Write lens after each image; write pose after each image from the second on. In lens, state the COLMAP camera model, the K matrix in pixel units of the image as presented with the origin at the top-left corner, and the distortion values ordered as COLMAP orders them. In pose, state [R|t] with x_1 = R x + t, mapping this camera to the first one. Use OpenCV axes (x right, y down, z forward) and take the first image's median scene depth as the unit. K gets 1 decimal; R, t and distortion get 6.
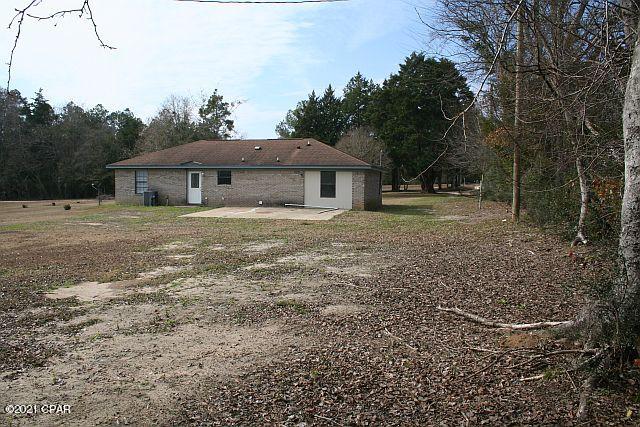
lens RADIAL K [[524.3, 0, 320.0], [0, 524.3, 213.5], [0, 0, 1]] dist [-0.152410, 0.128387]
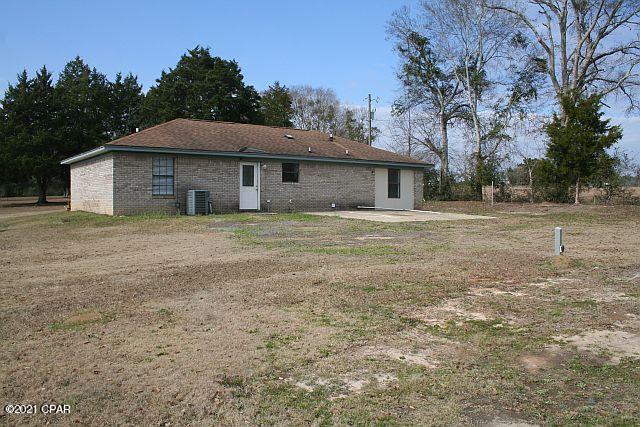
lens RADIAL K [[524.3, 0, 320.0], [0, 524.3, 213.5], [0, 0, 1]] dist [-0.152410, 0.128387]
pose [[0.644950, -0.028851, 0.763680, -0.709594], [0.049910, 0.998744, -0.004420, -0.005999], [-0.762593, 0.040966, 0.645580, 0.487542]]
